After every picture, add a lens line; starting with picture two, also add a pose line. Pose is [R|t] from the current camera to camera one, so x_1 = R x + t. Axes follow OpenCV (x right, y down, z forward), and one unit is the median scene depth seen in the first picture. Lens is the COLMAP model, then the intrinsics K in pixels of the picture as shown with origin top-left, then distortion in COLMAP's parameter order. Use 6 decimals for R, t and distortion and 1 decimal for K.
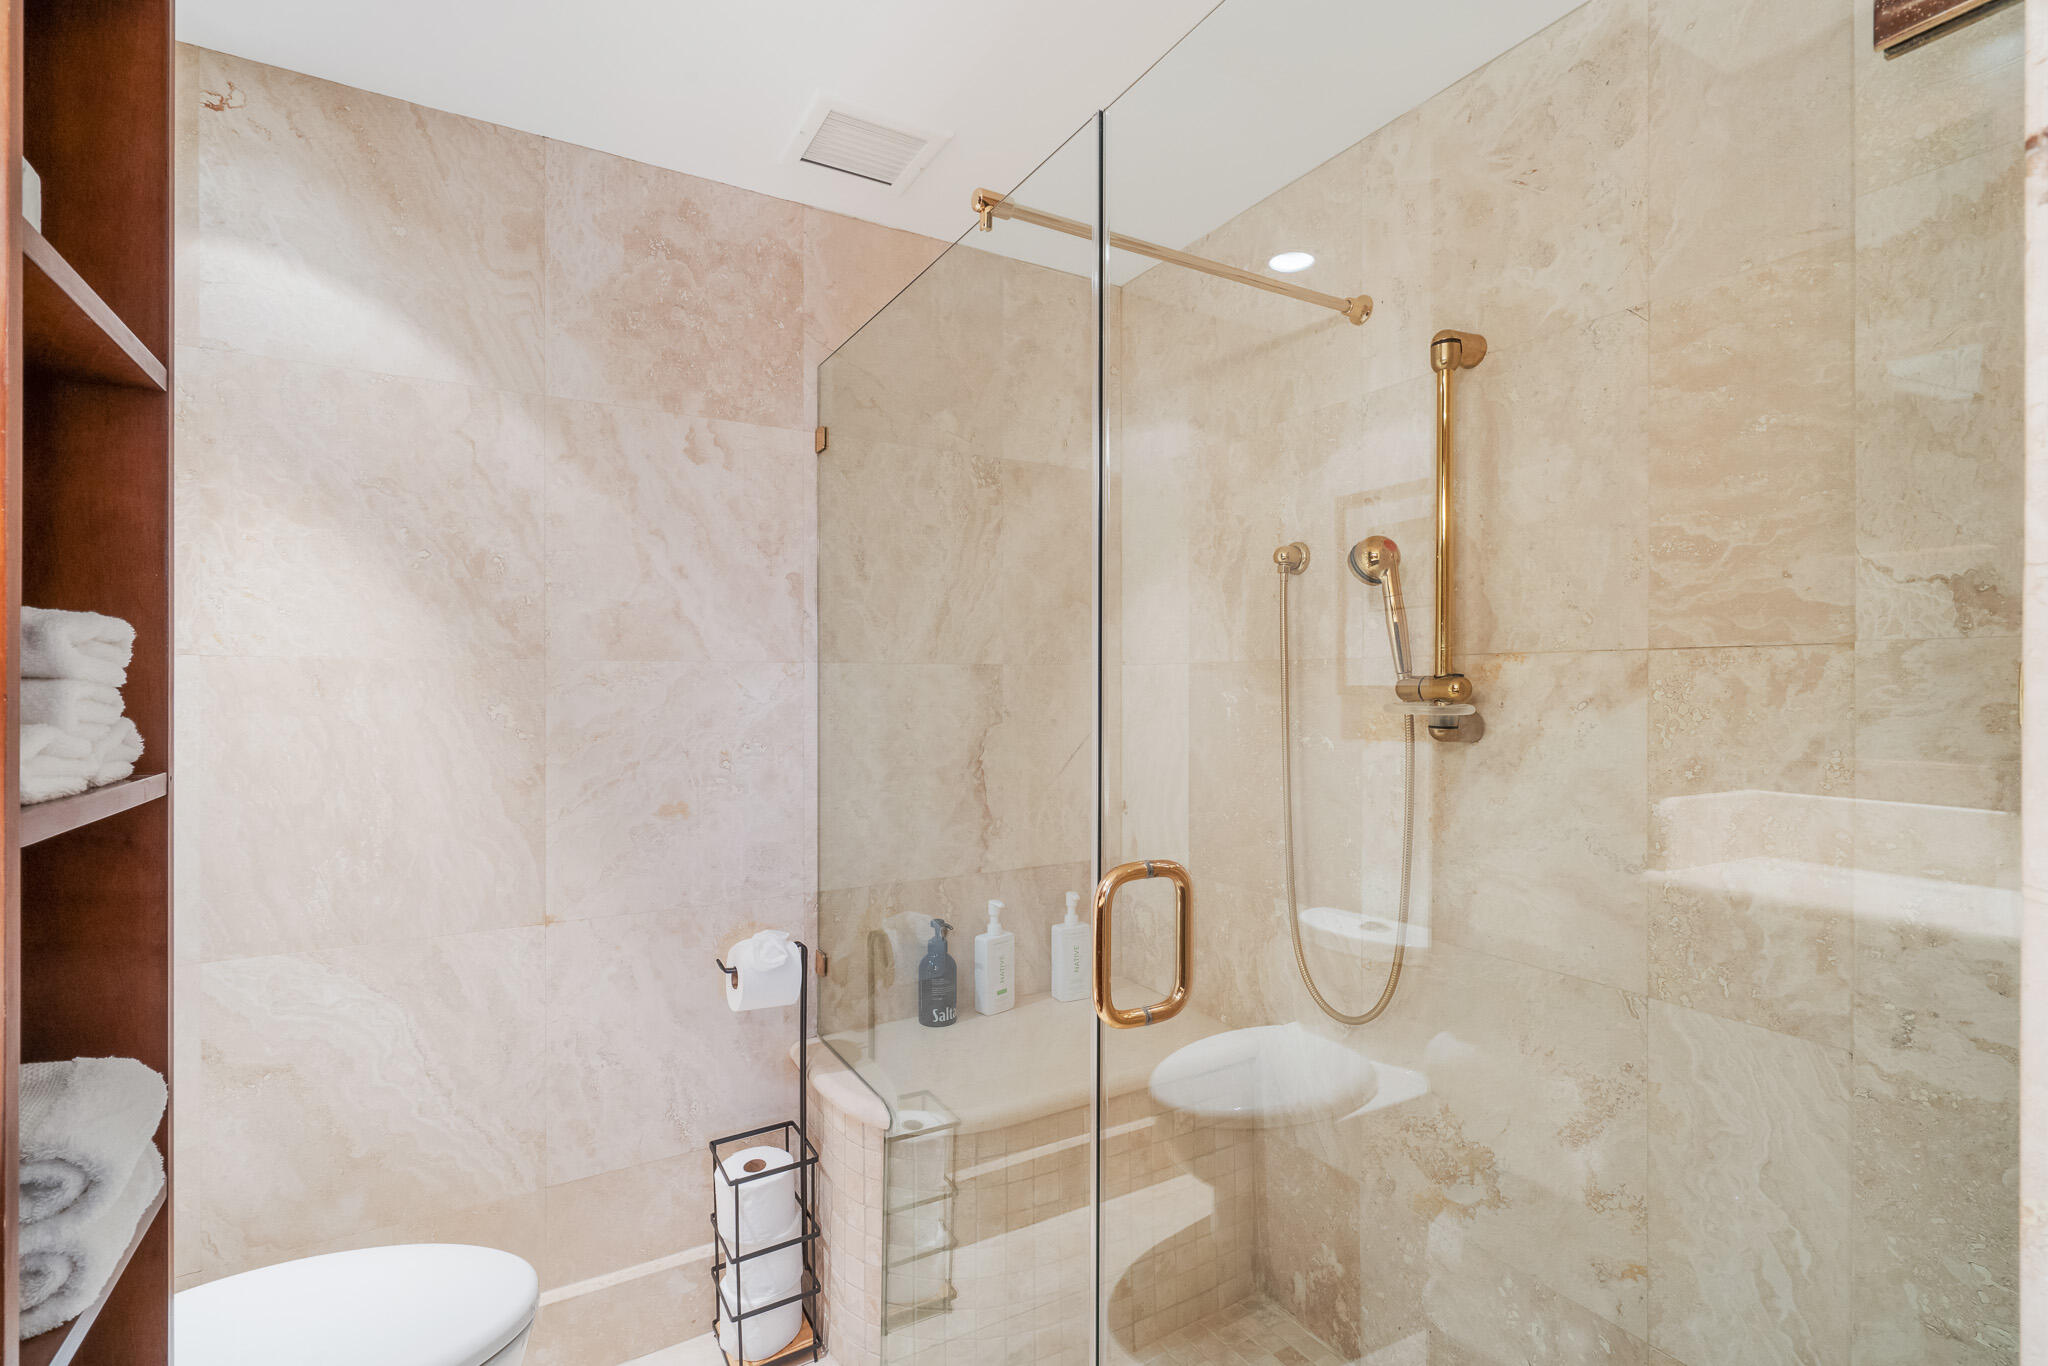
lens RADIAL K [[924.1, 0, 1013.0], [0, 924.1, 684.9], [0, 0, 1]] dist [-0.006435, 0.003681]
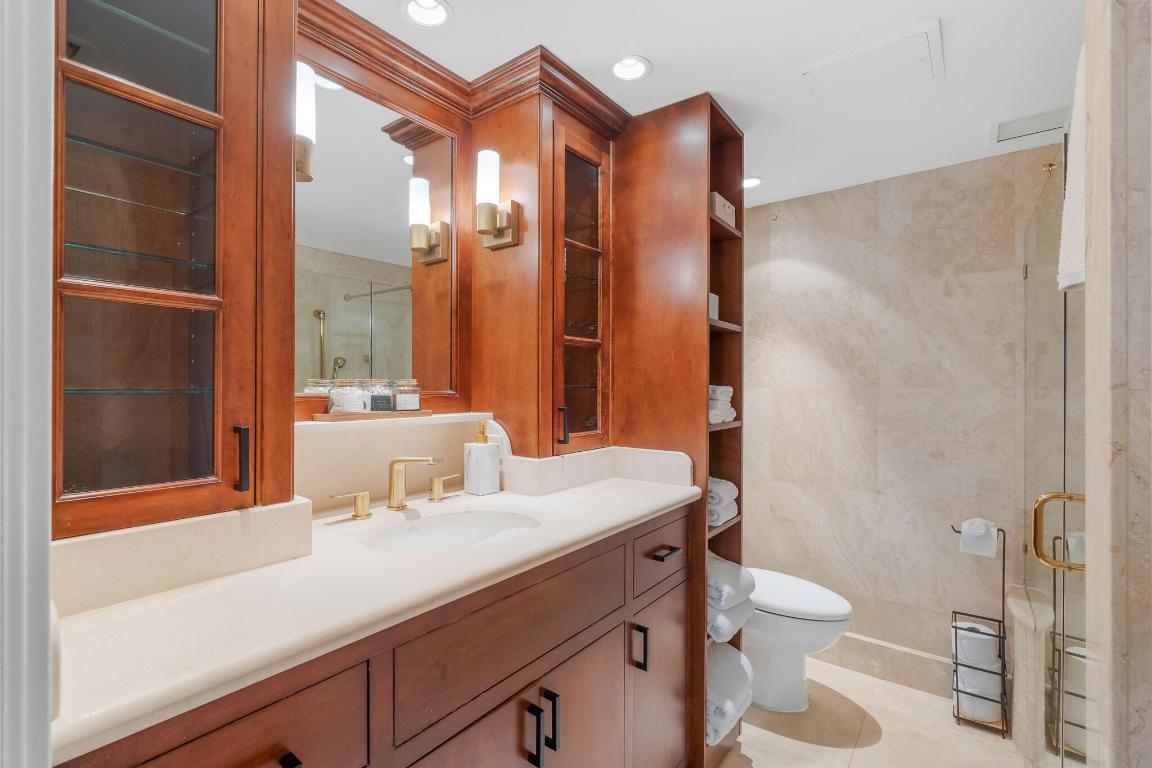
lens RADIAL K [[519.8, 0, 574.4], [0, 519.8, 385.5], [0, 0, 1]] dist [-0.006435, 0.003681]
pose [[0.377635, 0.001494, -0.925953, 0.471972], [-0.003509, 0.999994, 0.000182, -0.030292], [0.925948, 0.003180, 0.377638, -0.289653]]
